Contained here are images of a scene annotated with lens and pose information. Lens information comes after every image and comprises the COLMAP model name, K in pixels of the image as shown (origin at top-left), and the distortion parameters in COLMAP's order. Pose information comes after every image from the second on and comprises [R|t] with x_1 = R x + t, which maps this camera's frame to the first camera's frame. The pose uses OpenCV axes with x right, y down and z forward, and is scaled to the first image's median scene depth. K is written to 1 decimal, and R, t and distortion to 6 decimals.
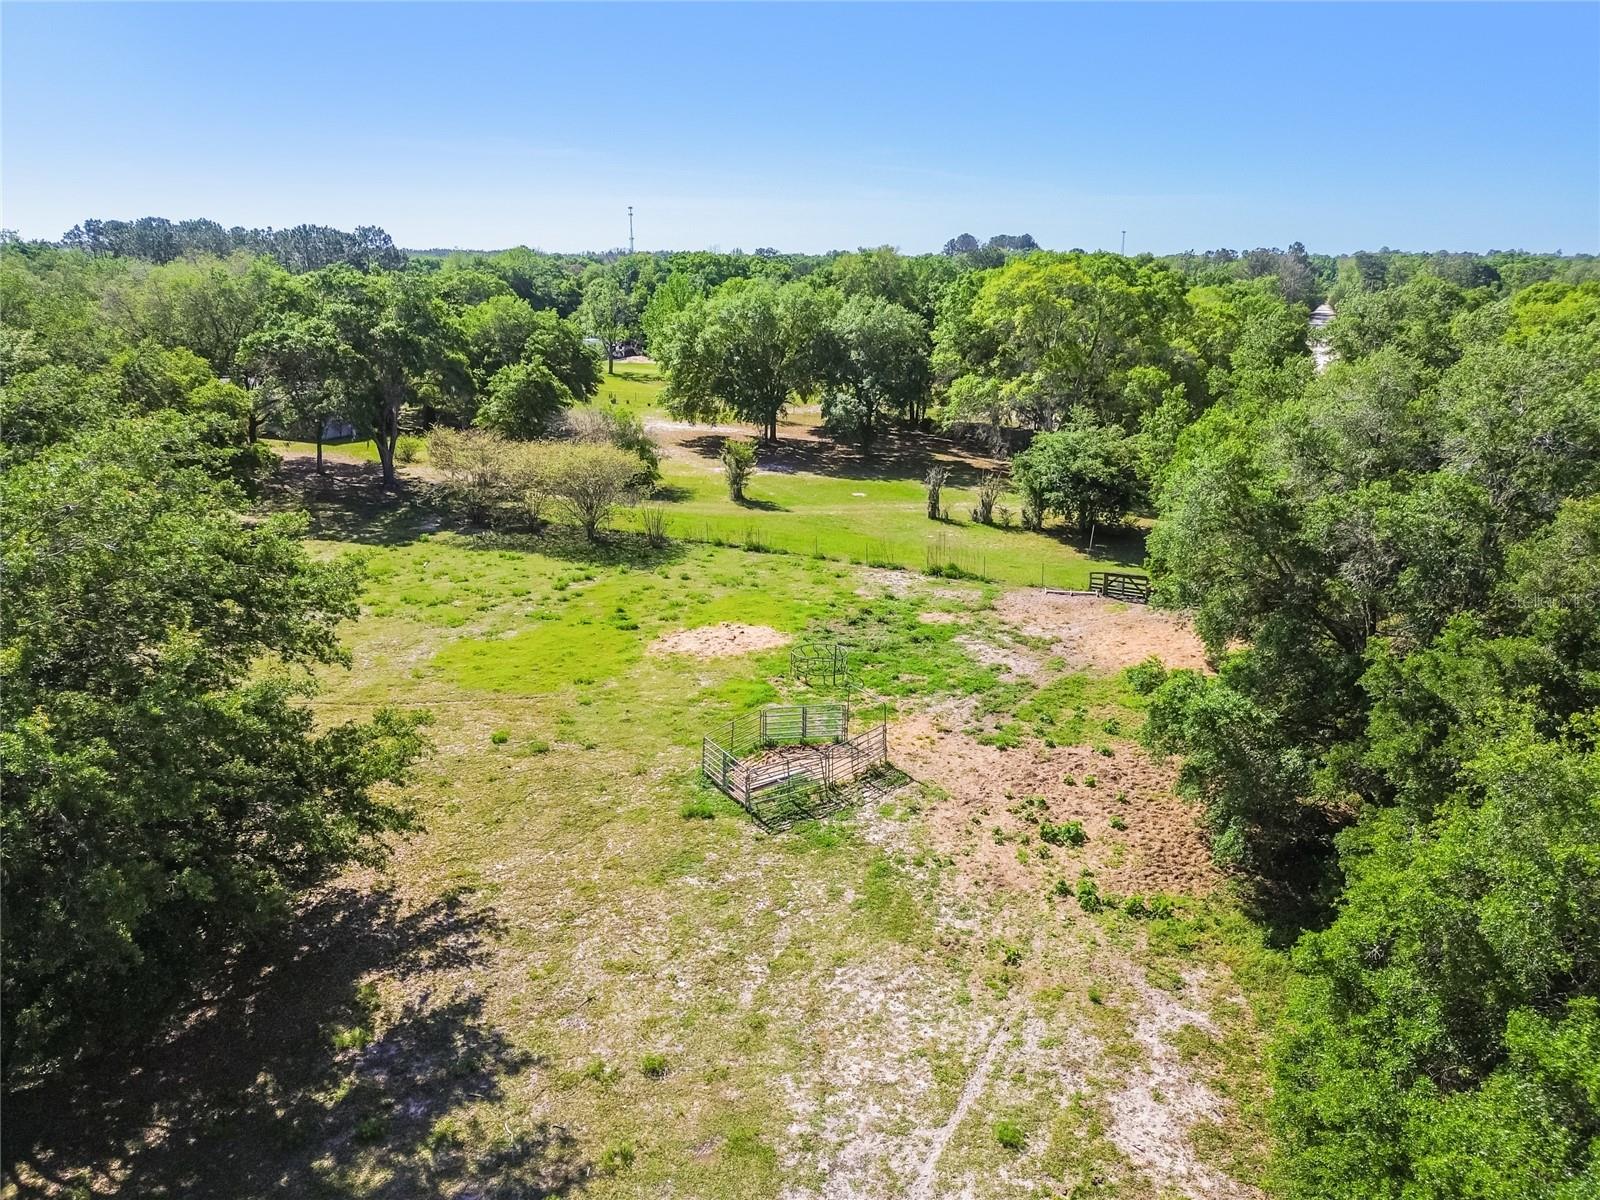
lens RADIAL K [[1149.9, 0, 800.0], [0, 1149.9, 600.0], [0, 0, 1]] dist [0.059615, -0.062931]
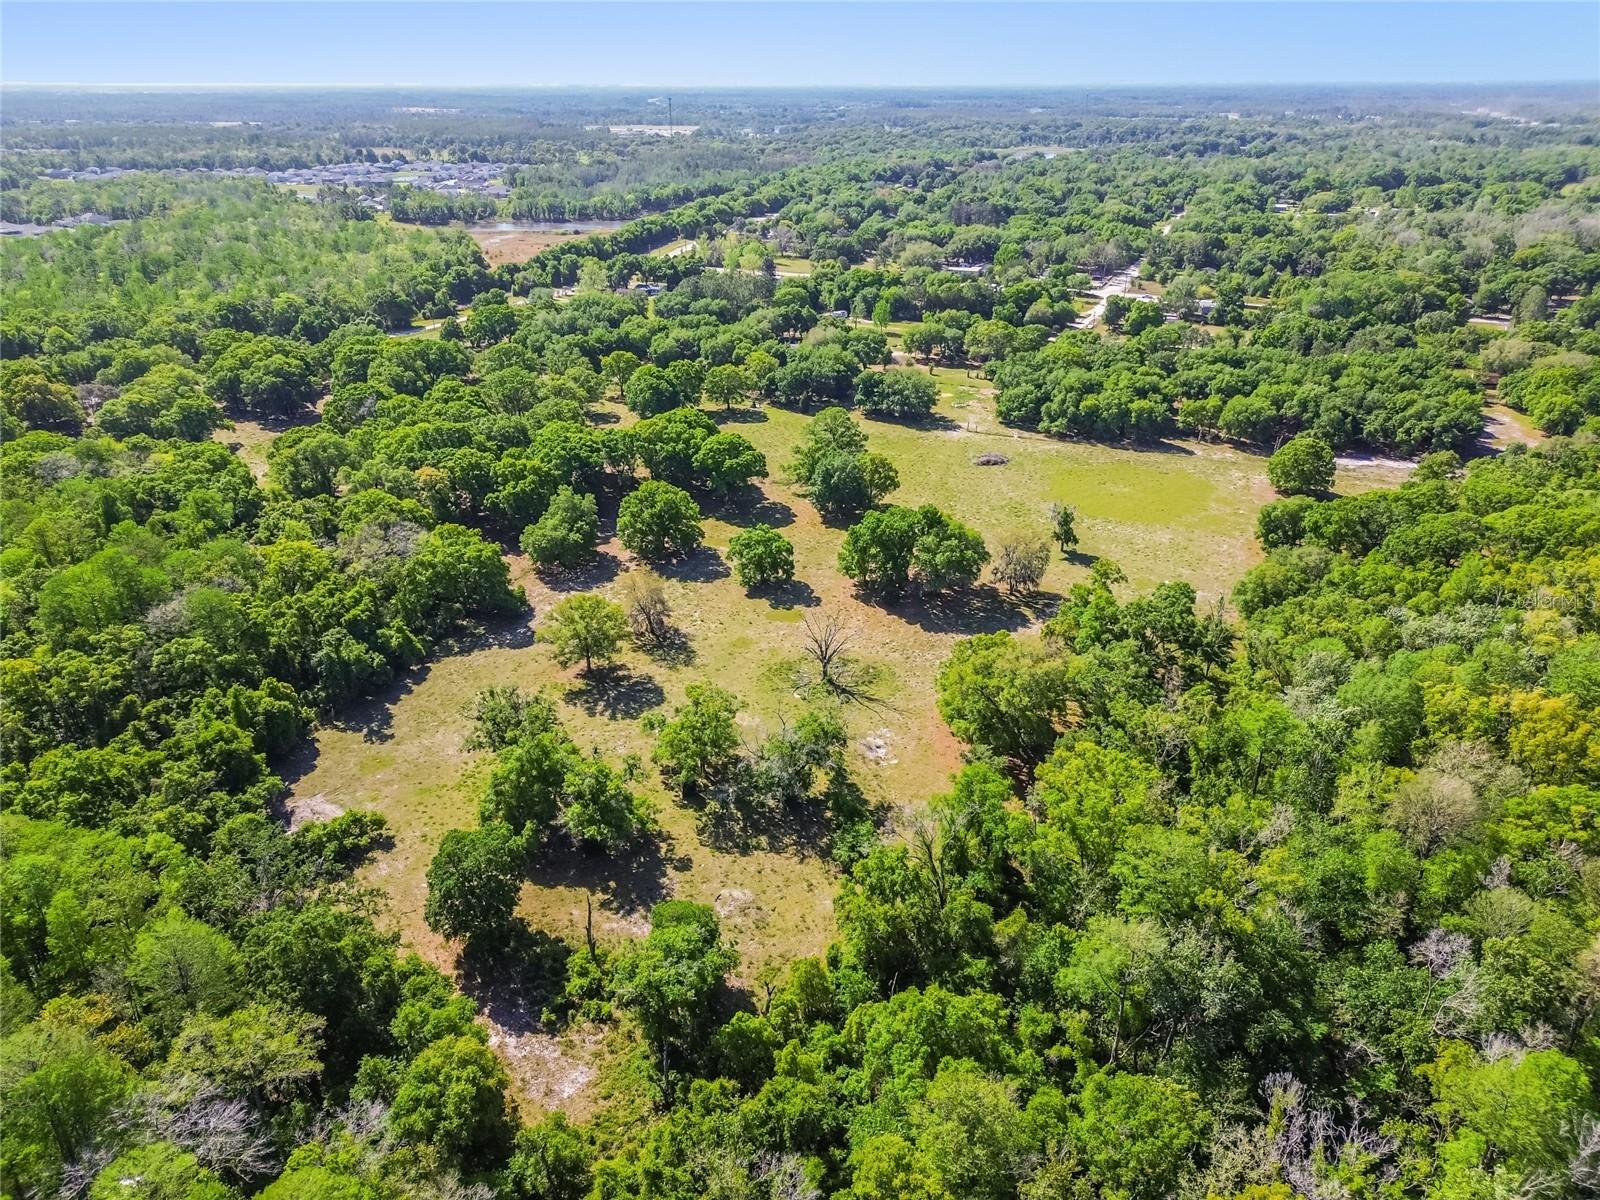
lens RADIAL K [[1149.9, 0, 800.0], [0, 1149.9, 600.0], [0, 0, 1]] dist [0.059615, -0.062931]
pose [[0.999544, -0.022091, 0.020580, -0.761963], [0.019062, 0.990353, 0.137249, 0.196595], [-0.023413, -0.136794, 0.990323, -4.249489]]
